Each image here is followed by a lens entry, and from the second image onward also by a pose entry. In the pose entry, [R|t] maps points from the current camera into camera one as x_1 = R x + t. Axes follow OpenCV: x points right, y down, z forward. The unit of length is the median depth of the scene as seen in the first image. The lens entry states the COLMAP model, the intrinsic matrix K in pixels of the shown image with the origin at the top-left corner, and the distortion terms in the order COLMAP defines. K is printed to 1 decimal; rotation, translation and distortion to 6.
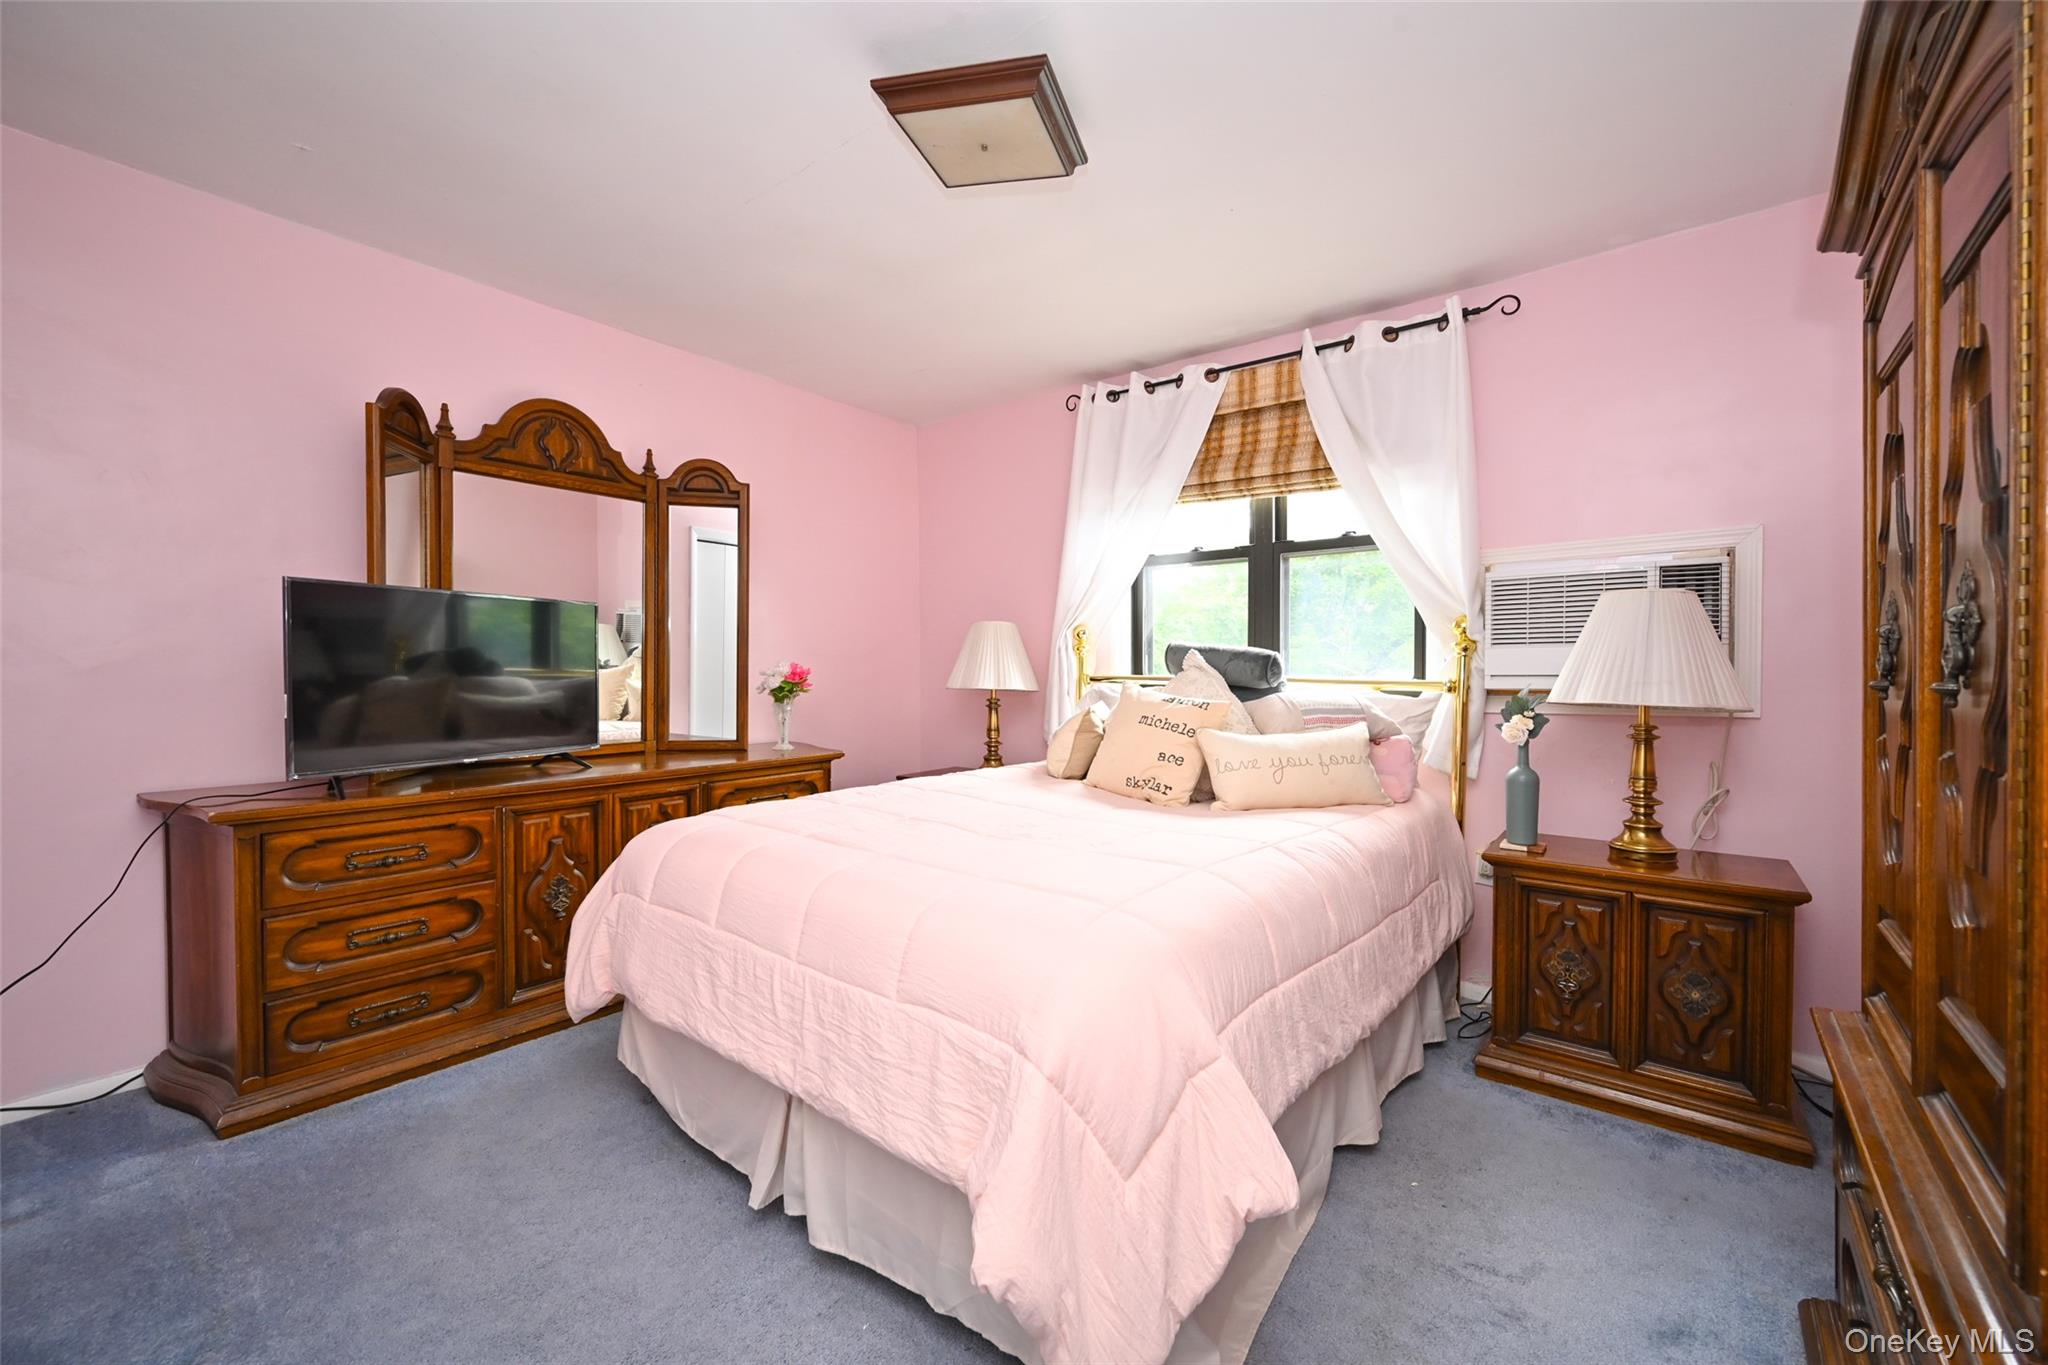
lens RADIAL K [[795.9, 0, 1037.8], [0, 795.9, 684.8], [0, 0, 1]] dist [0.001080, -0.000230]
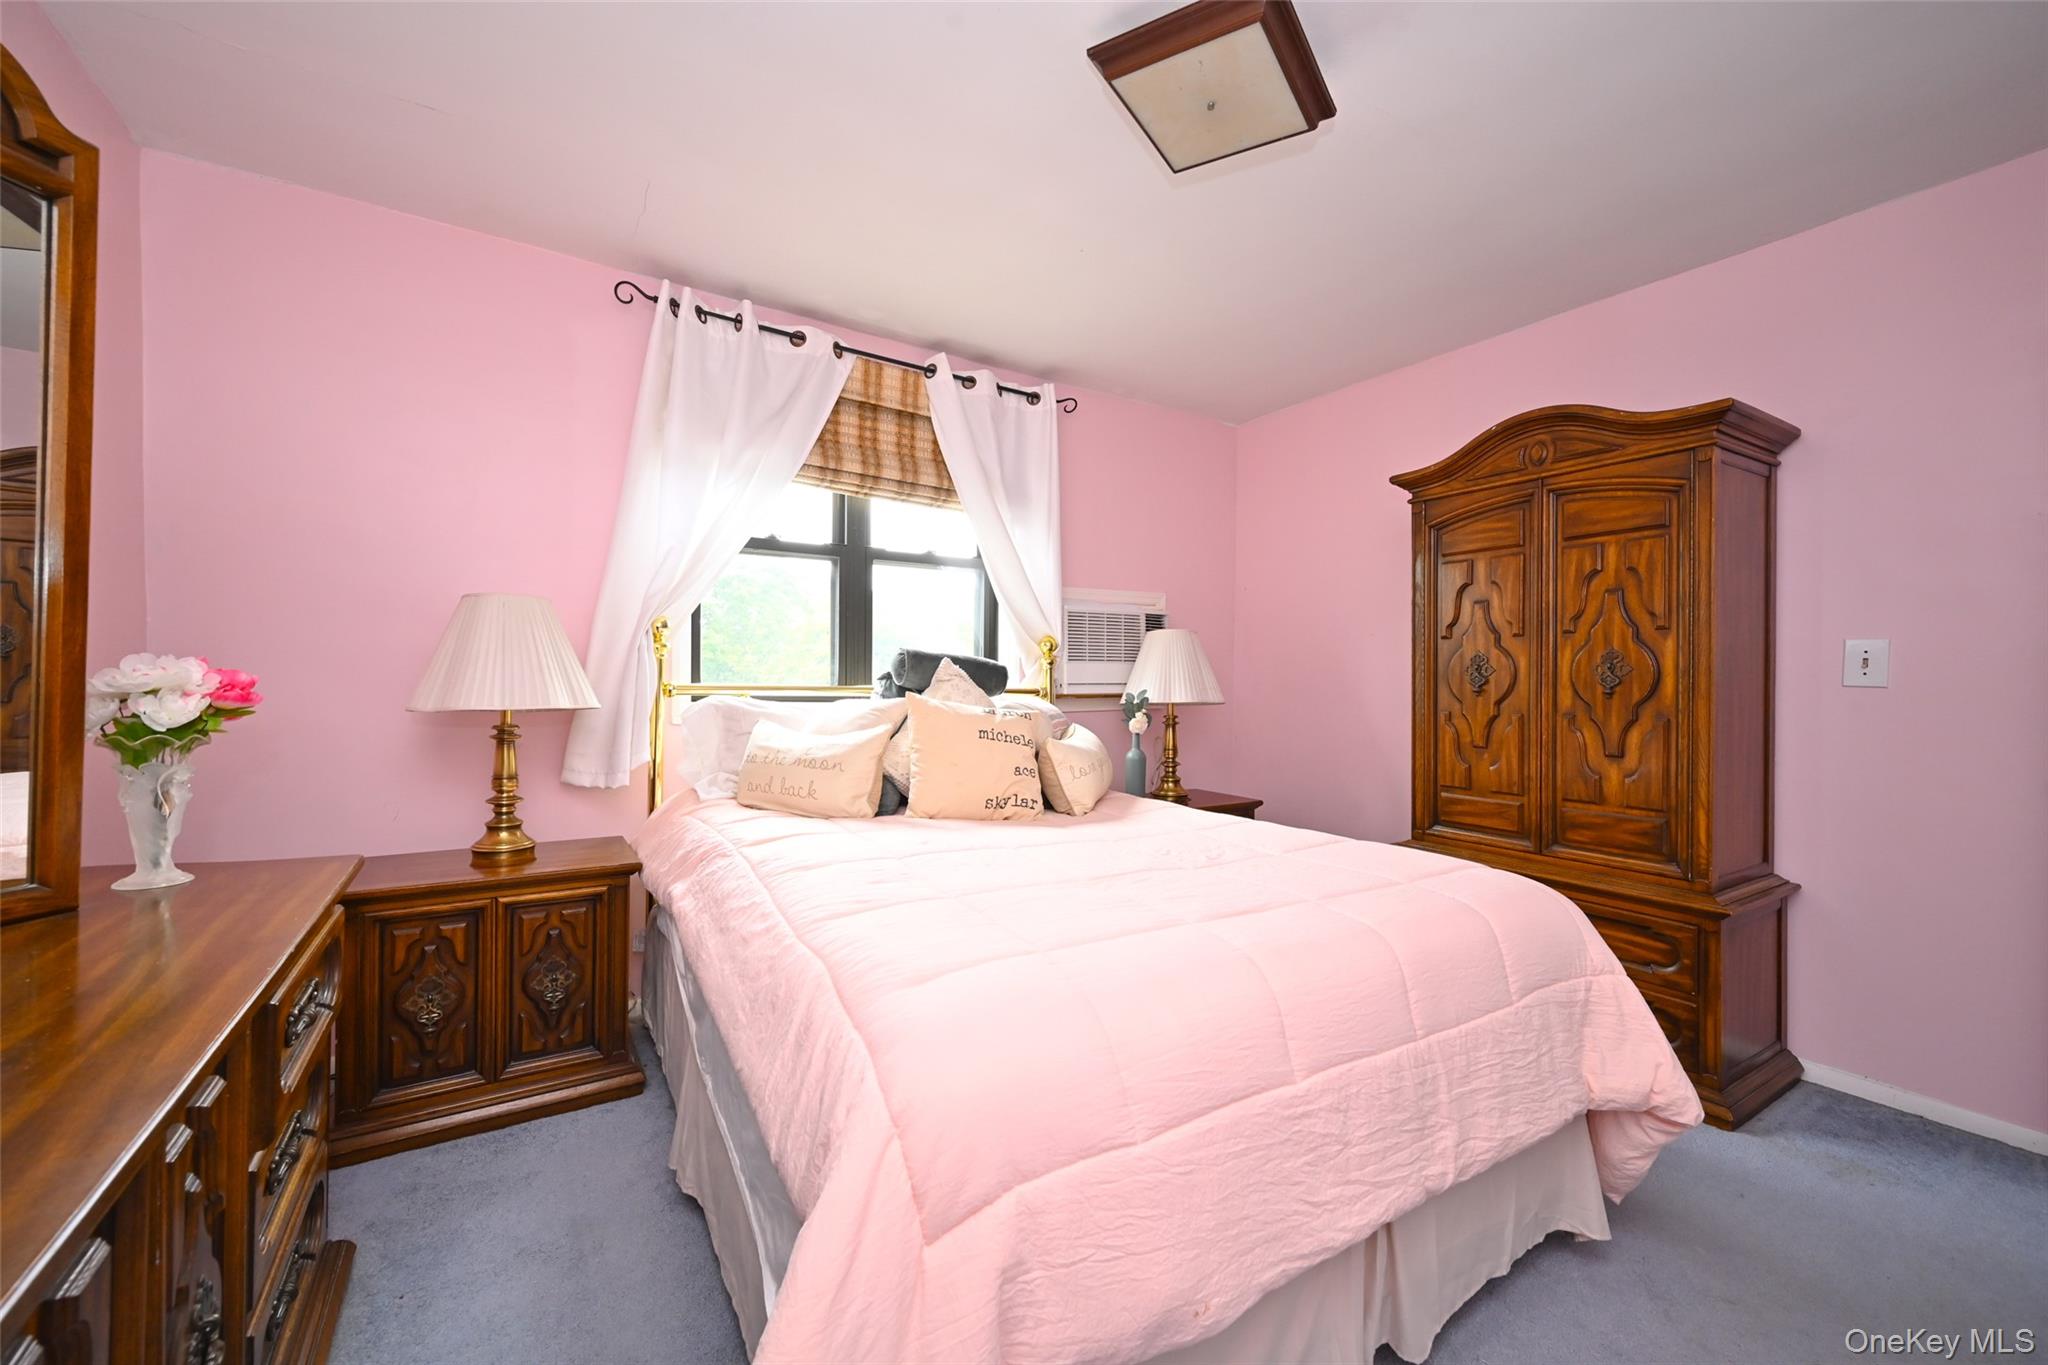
lens RADIAL K [[861.0, 0, 1041.6], [0, 861.0, 670.2], [0, 0, 1]] dist [0.003127, 0.000011]
pose [[0.311615, 0.005934, 0.950190, -0.624344], [0.006450, 0.999944, -0.008360, -0.018172], [-0.950187, 0.008734, 0.311559, 0.475682]]
